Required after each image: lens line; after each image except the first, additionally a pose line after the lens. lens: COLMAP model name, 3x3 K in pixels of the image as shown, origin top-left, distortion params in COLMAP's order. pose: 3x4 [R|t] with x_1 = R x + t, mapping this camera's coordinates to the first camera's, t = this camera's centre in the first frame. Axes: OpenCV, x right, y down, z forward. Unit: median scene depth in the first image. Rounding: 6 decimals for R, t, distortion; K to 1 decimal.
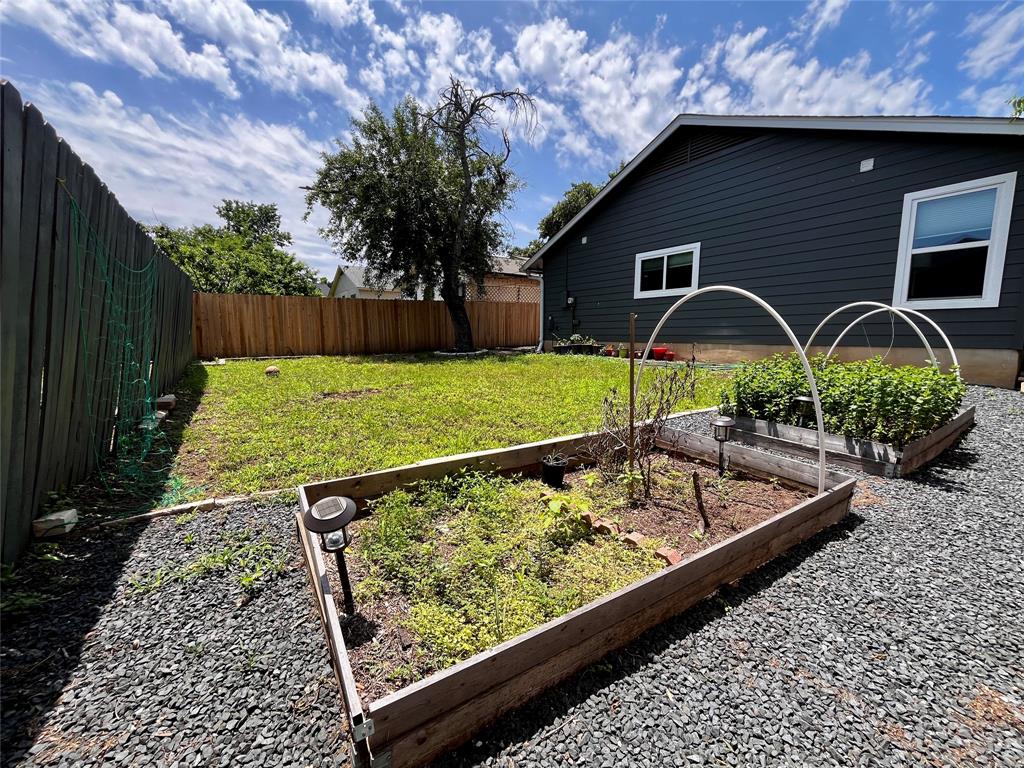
lens RADIAL K [[415.5, 0, 511.6], [0, 415.5, 382.9], [0, 0, 1]] dist [-0.004051, -0.000211]
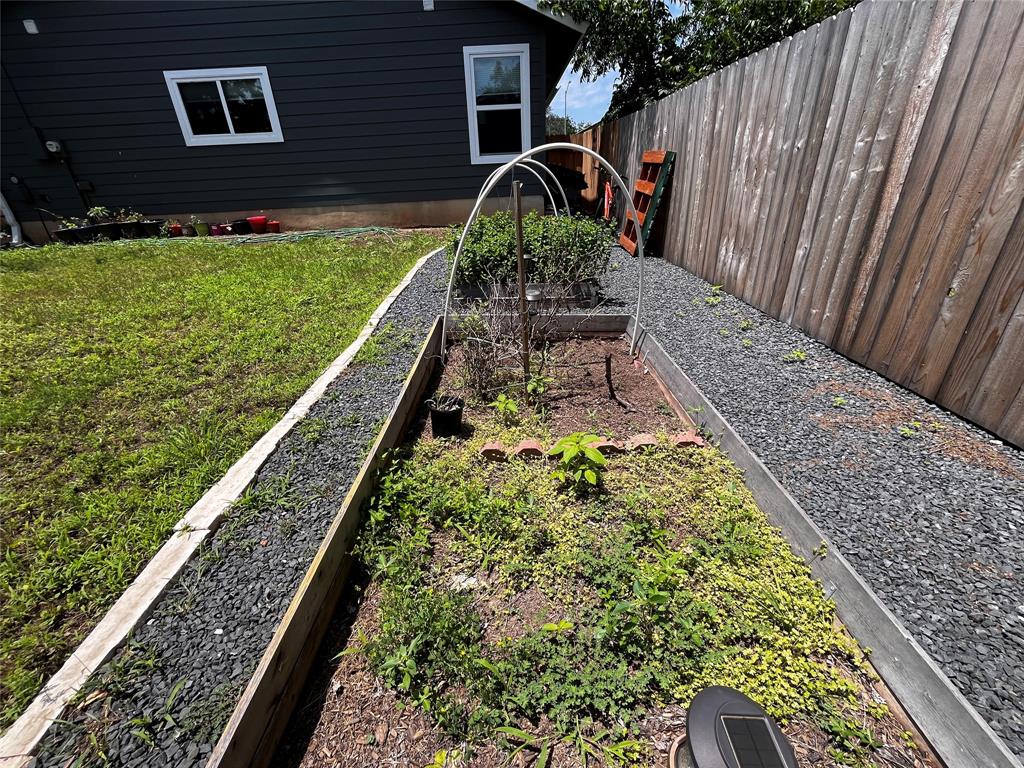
lens RADIAL K [[415.5, 0, 511.6], [0, 415.5, 382.9], [0, 0, 1]] dist [-0.004051, -0.000211]
pose [[0.541842, -0.395891, 0.741403, -0.093224], [0.142886, 0.912666, 0.382915, -0.028670], [-0.828246, -0.101543, 0.551088, 0.126450]]
